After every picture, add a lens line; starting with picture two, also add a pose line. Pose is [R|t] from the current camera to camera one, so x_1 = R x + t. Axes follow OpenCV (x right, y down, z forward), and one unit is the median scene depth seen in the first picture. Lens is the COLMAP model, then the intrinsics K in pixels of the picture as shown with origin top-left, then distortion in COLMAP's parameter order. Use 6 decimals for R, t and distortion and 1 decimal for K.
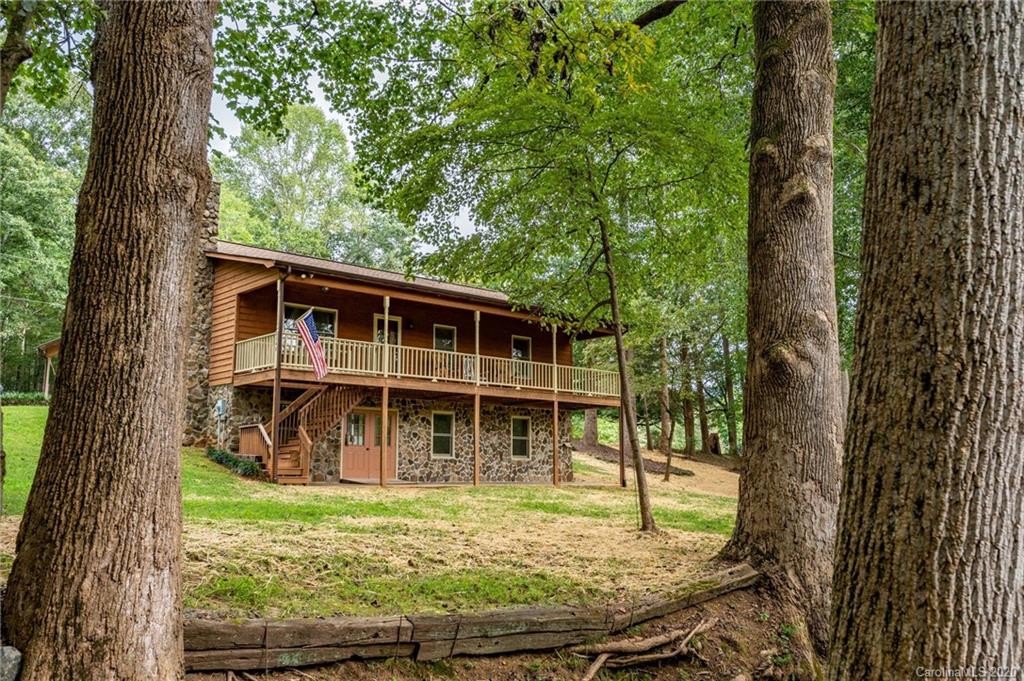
lens RADIAL K [[888.0, 0, 512.0], [0, 888.0, 340.5], [0, 0, 1]] dist [0.003734, -0.010554]
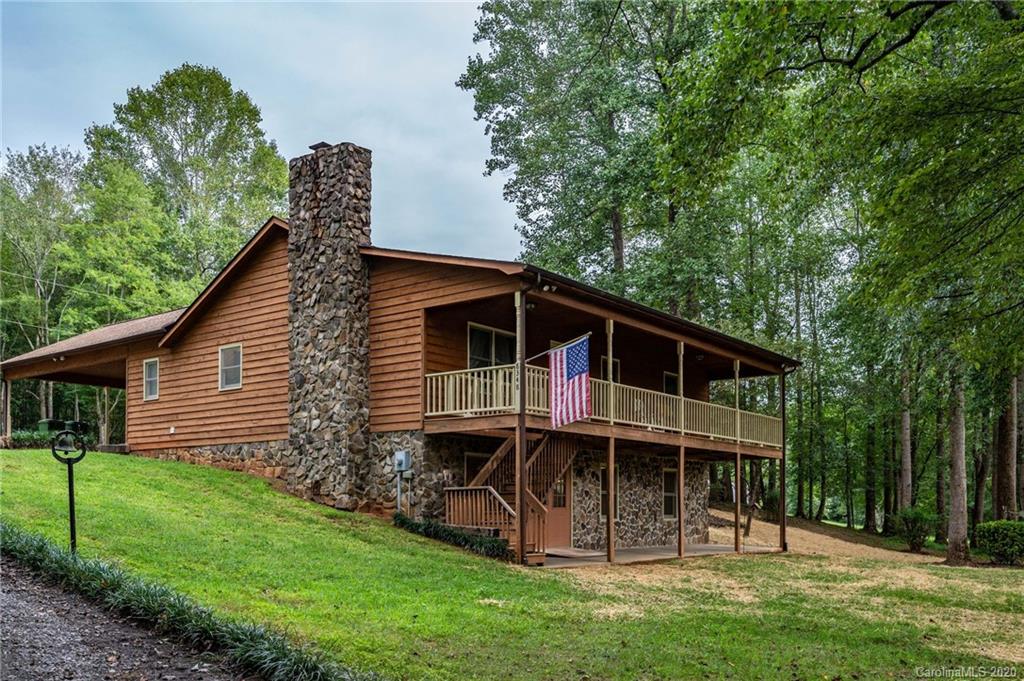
lens RADIAL K [[930.6, 0, 512.8], [0, 930.6, 510.6], [0, 0, 1]] dist [-0.005042, 0.003960]
pose [[0.982802, 0.000968, 0.184660, -0.408042], [-0.029157, 0.988256, 0.149998, -0.004748], [-0.182346, -0.152803, 0.971288, 0.223391]]
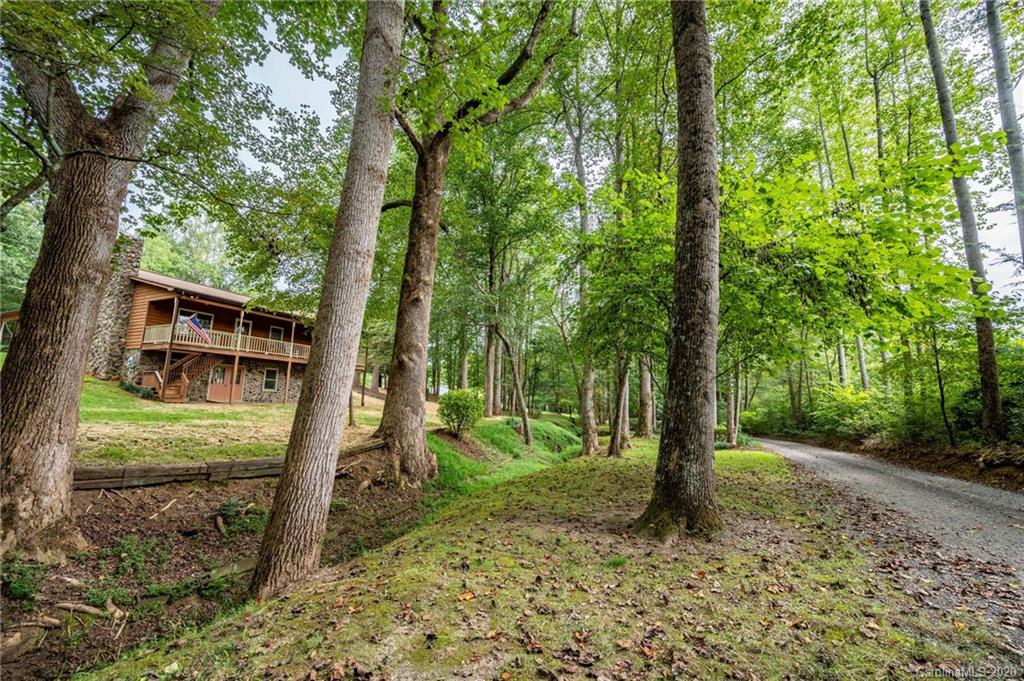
lens RADIAL K [[403.4, 0, 512.0], [0, 403.4, 340.5], [0, 0, 1]] dist [-0.000853, 0.000643]
pose [[0.909668, 0.082926, 0.406973, 0.055127], [-0.084344, 0.996331, -0.014489, -0.023550], [-0.406681, -0.021146, 0.913325, -0.107732]]
